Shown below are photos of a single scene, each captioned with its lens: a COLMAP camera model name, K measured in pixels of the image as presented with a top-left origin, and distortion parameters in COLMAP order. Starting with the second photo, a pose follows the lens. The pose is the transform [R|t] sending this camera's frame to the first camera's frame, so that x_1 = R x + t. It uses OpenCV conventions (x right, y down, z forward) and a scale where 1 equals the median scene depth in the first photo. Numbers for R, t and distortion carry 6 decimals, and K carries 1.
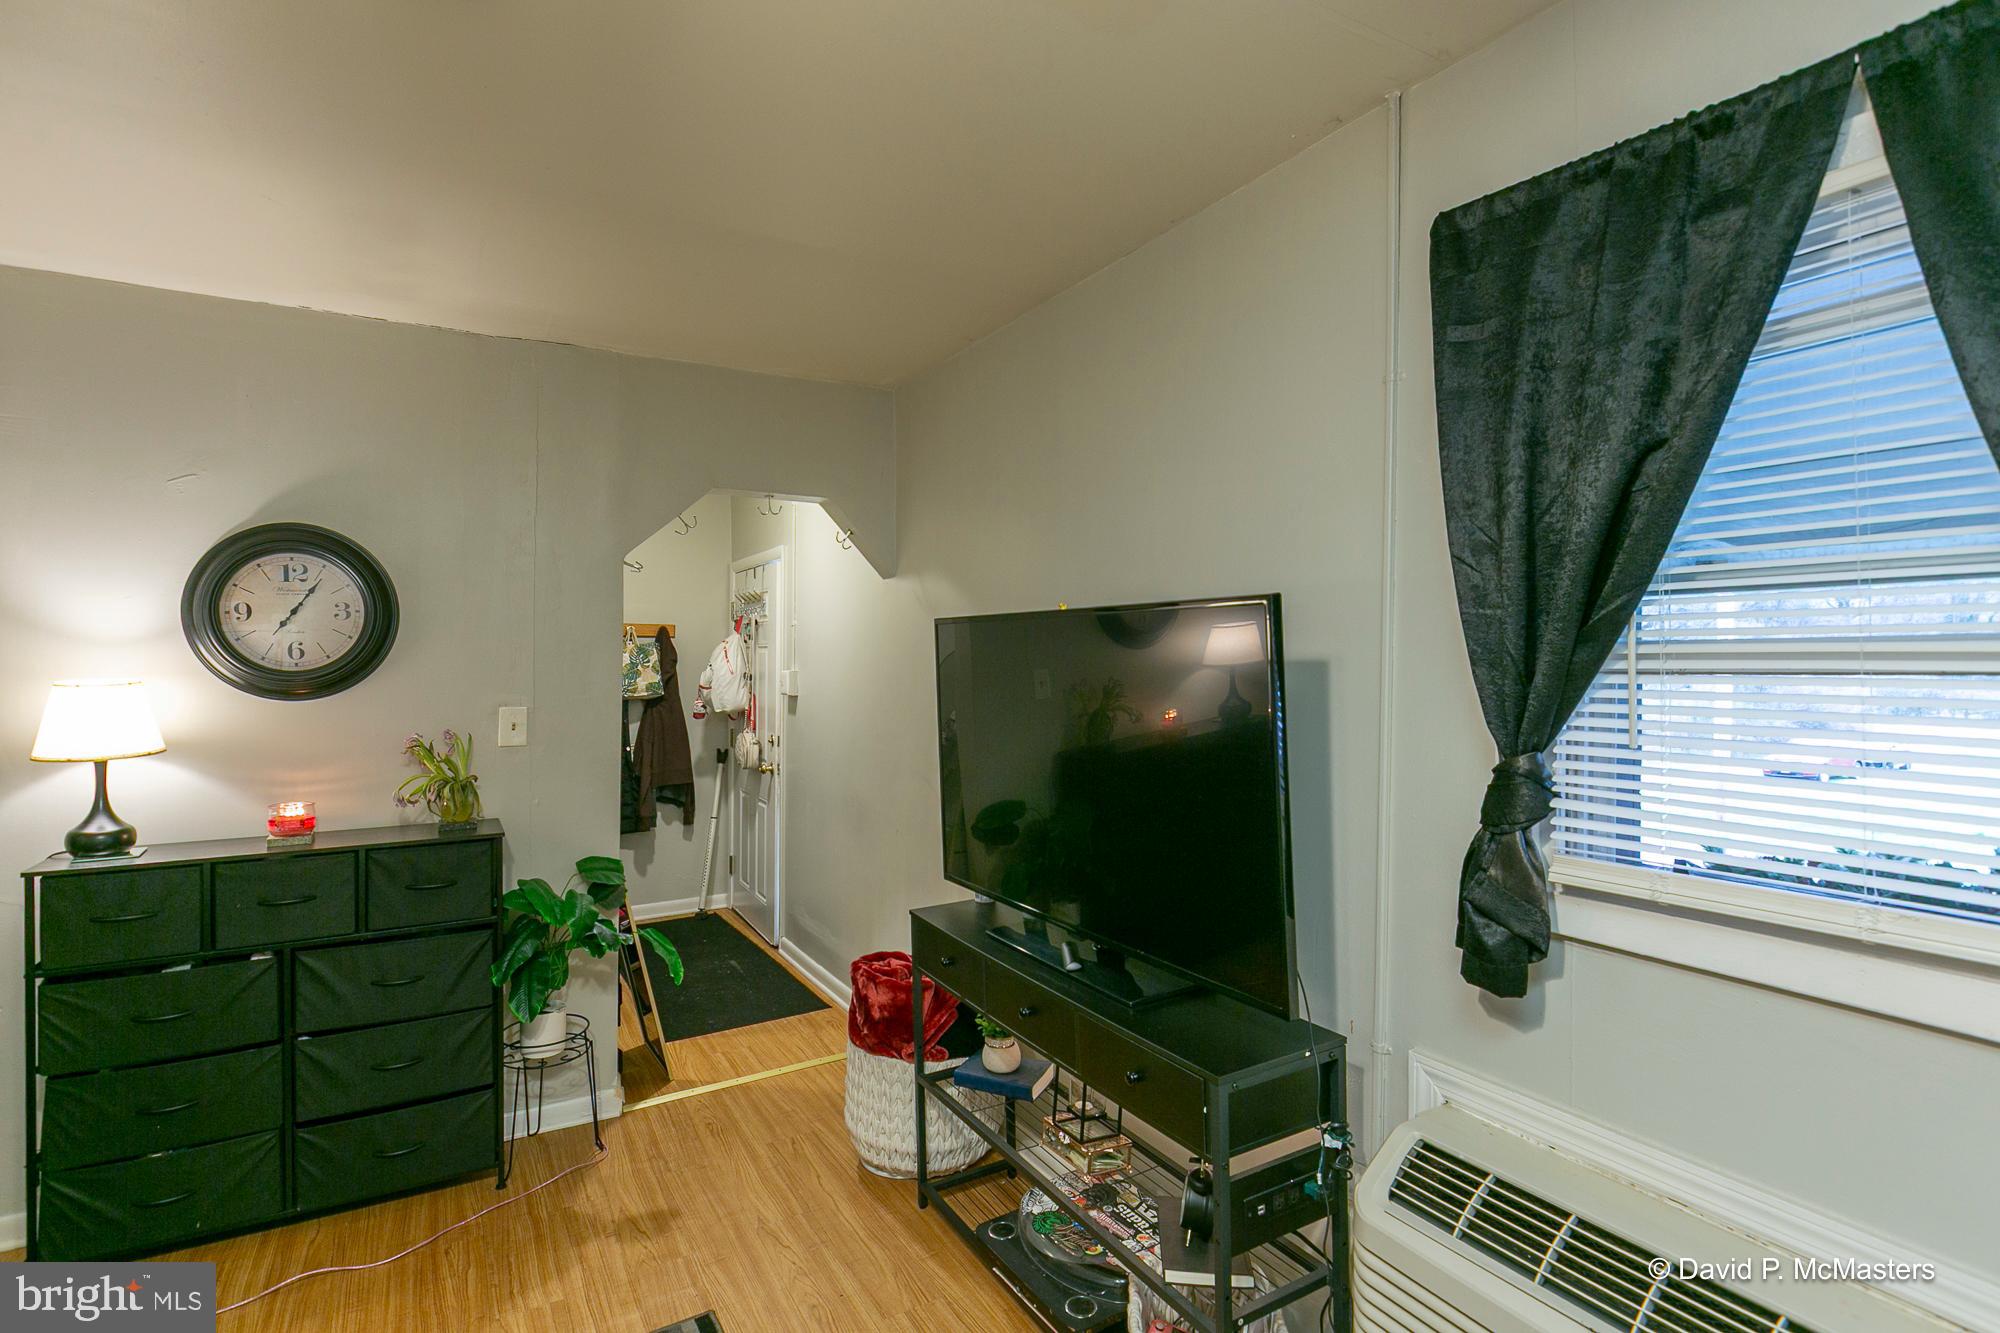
lens RADIAL K [[974.9, 0, 1007.7], [0, 974.9, 663.5], [0, 0, 1]] dist [-0.003689, -0.000366]
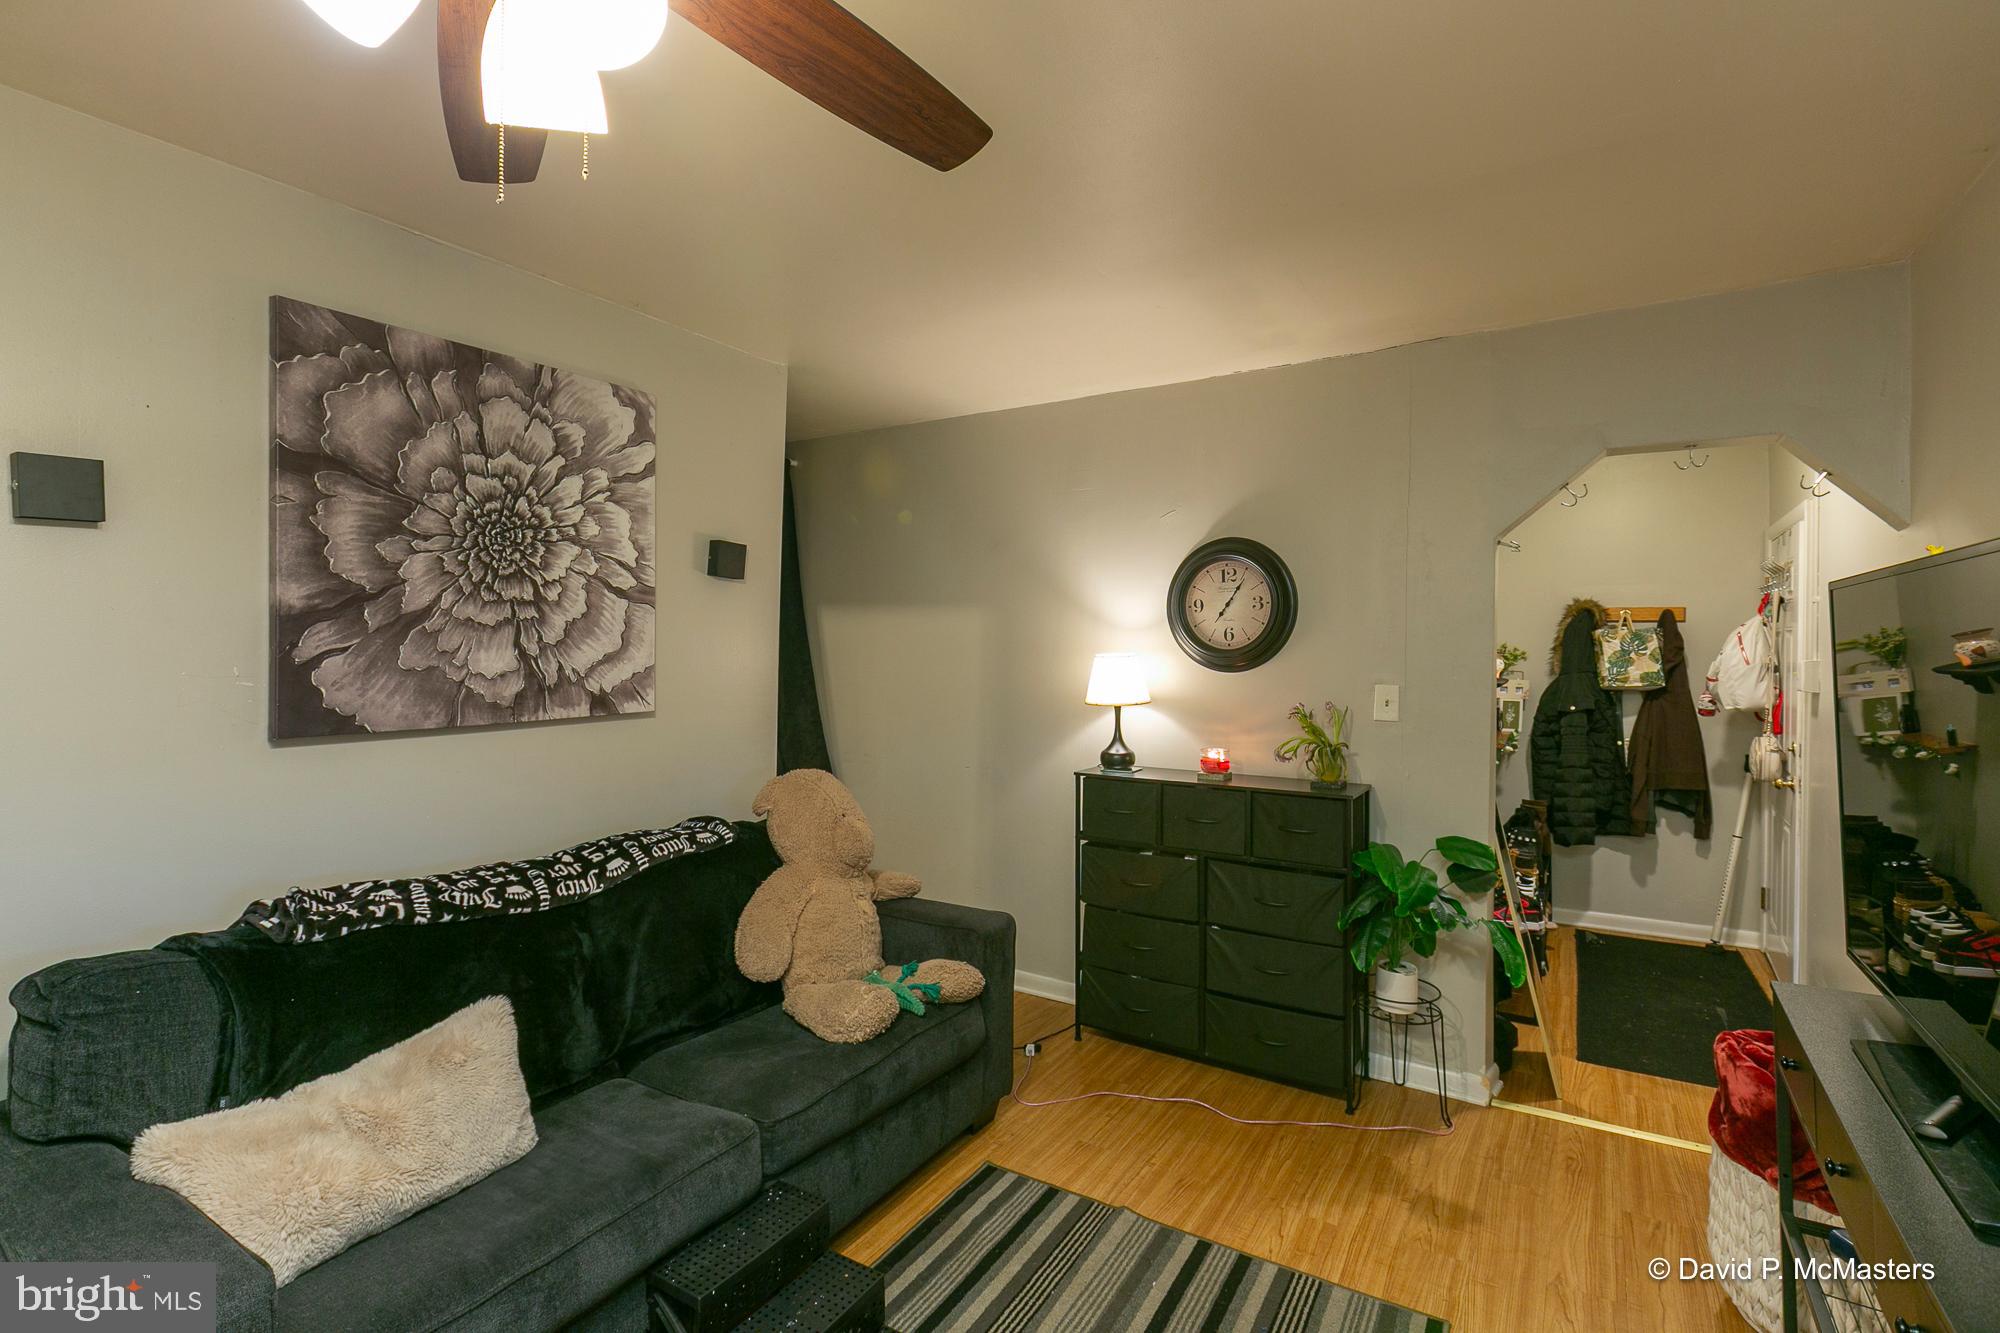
lens RADIAL K [[923.7, 0, 997.7], [0, 923.7, 648.2], [0, 0, 1]] dist [0.004070, -0.001373]
pose [[0.454158, 0.006132, -0.890900, 0.237055], [-0.012609, 0.999920, 0.000454, 0.008780], [0.890832, 0.011027, 0.454199, 0.149619]]
